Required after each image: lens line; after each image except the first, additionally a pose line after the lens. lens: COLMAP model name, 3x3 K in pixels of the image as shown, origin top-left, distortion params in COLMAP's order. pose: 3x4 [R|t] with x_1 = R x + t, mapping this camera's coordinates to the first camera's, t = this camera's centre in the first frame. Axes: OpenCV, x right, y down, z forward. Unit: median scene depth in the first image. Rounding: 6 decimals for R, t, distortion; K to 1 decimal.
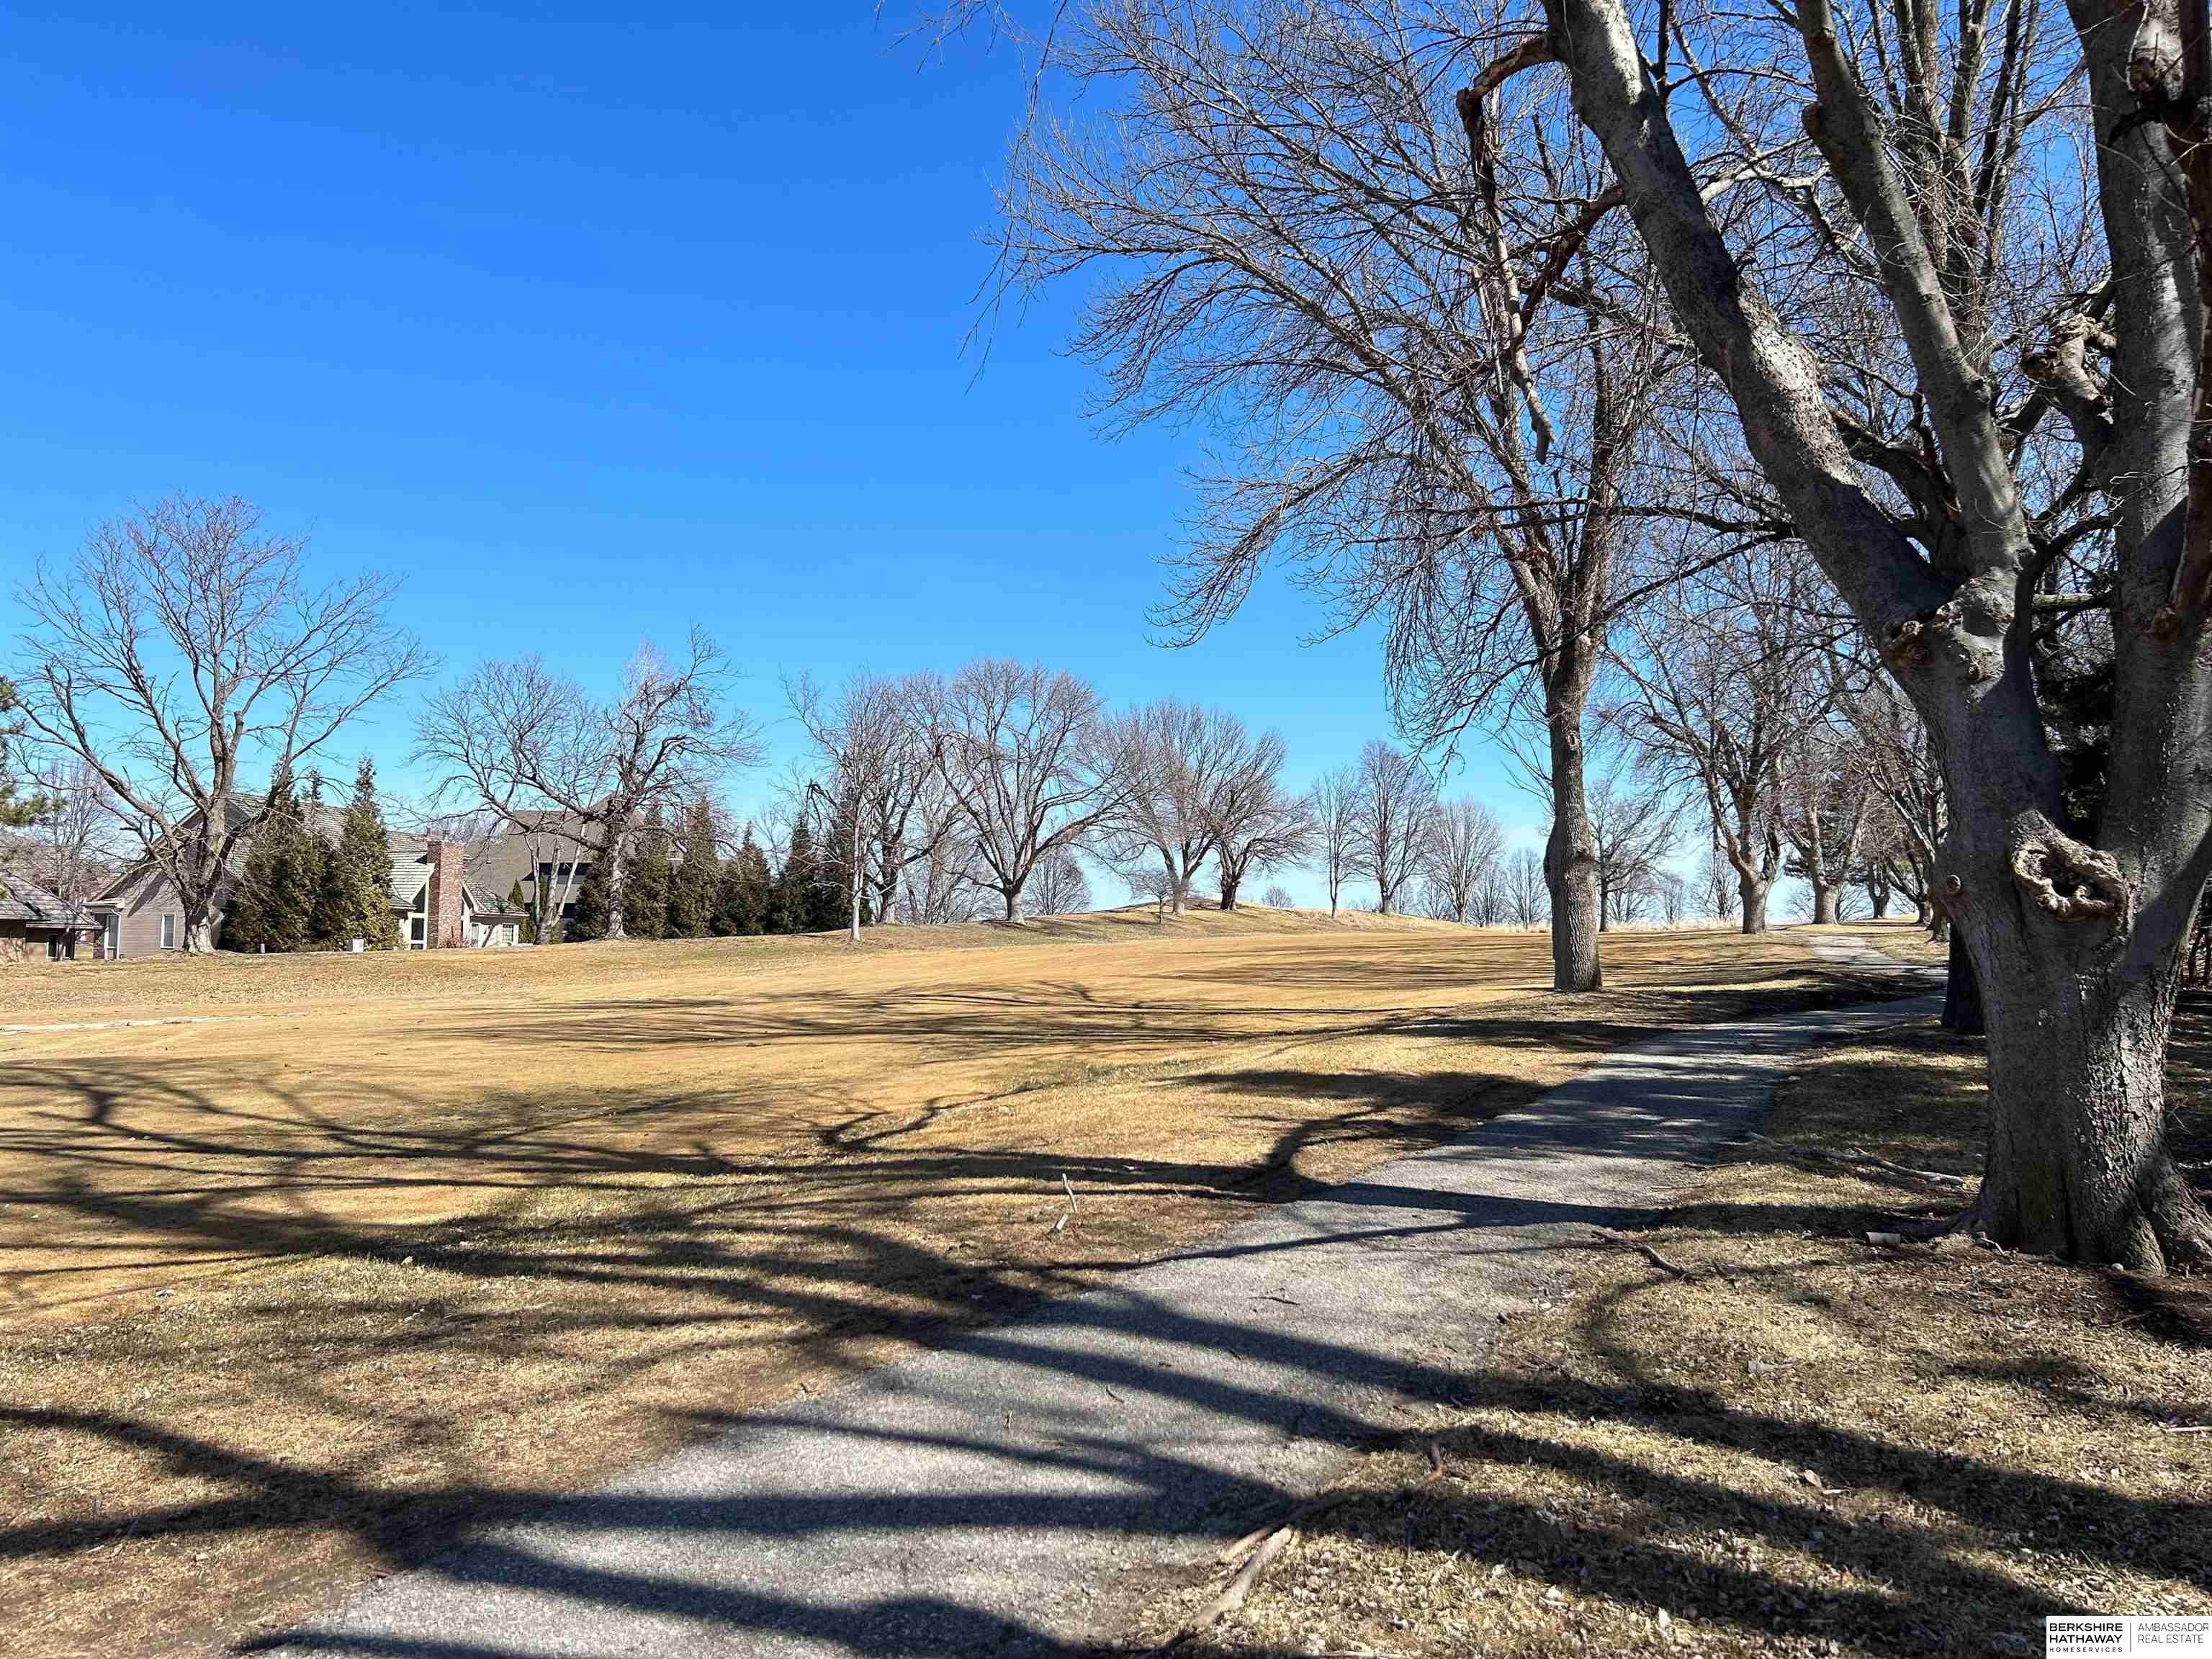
lens RADIAL K [[1681.4, 0, 1032.3], [0, 1681.4, 879.1], [0, 0, 1]] dist [0.067123, -0.151095]
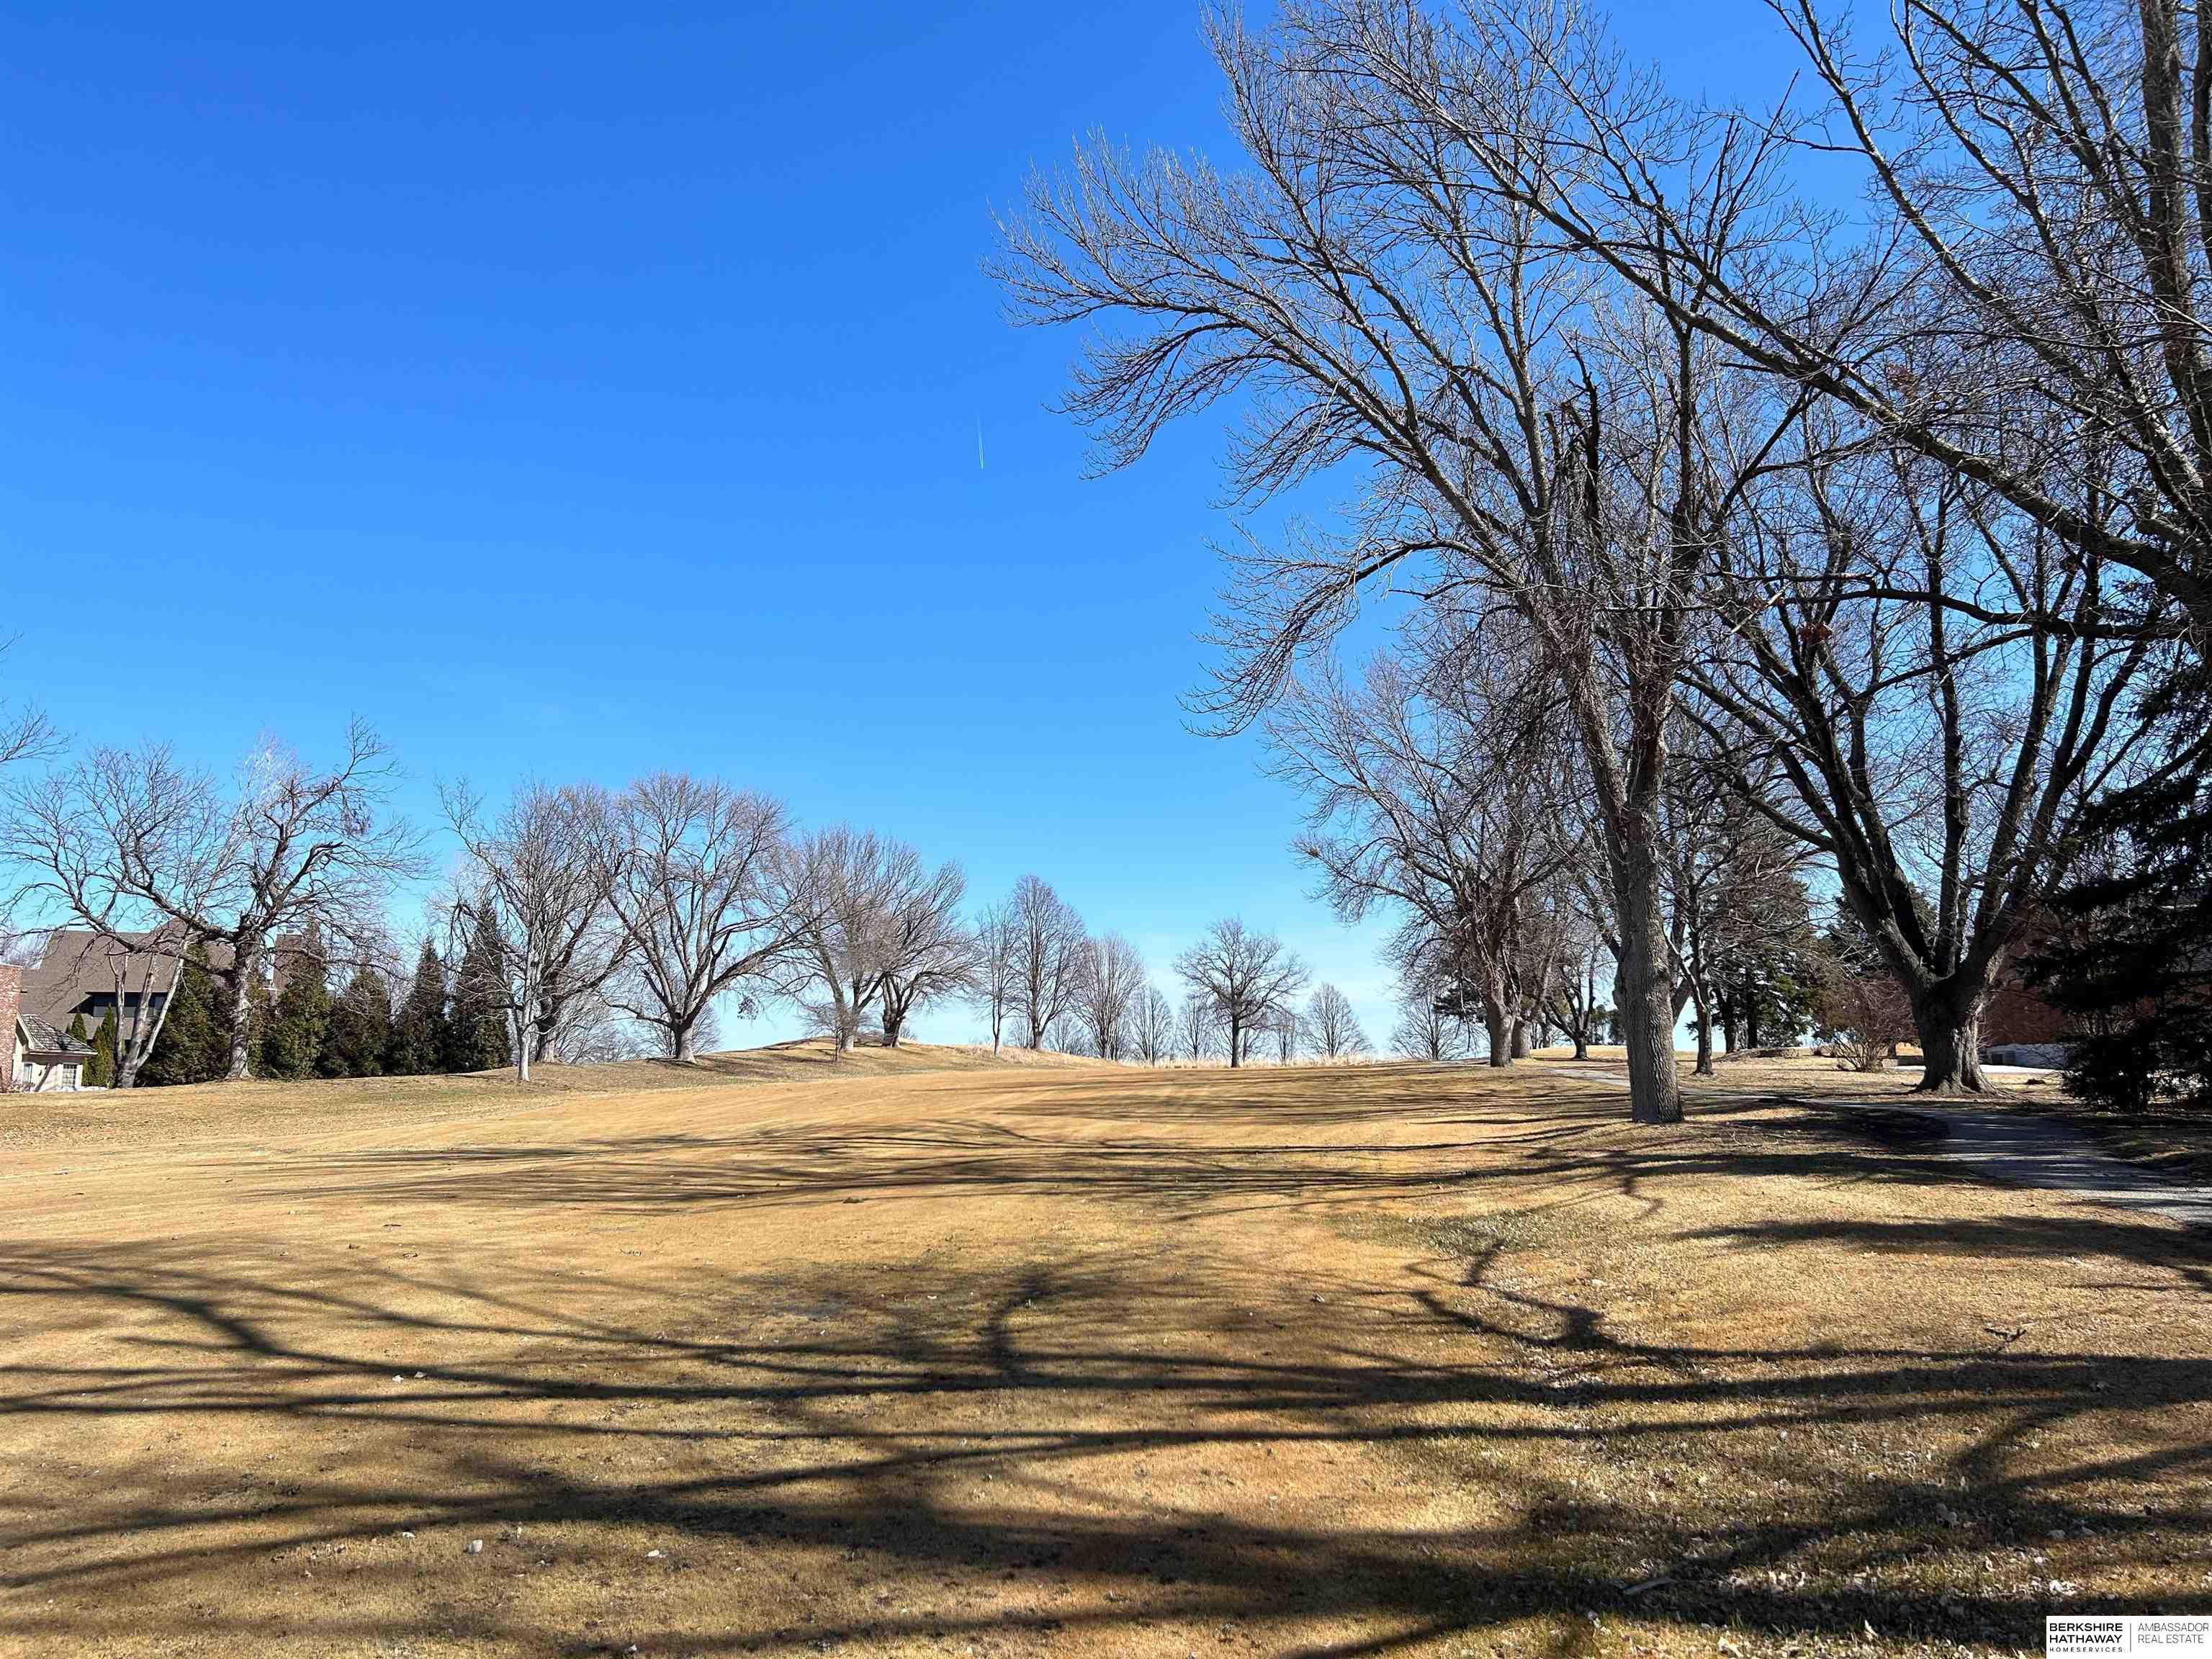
lens RADIAL K [[1681.4, 0, 1032.3], [0, 1681.4, 879.1], [0, 0, 1]] dist [0.067123, -0.151095]
pose [[0.961721, 0.025899, 0.272804, -0.081790], [-0.003141, 0.996500, -0.083530, 0.003867], [-0.274012, 0.079476, 0.958437, 0.058988]]
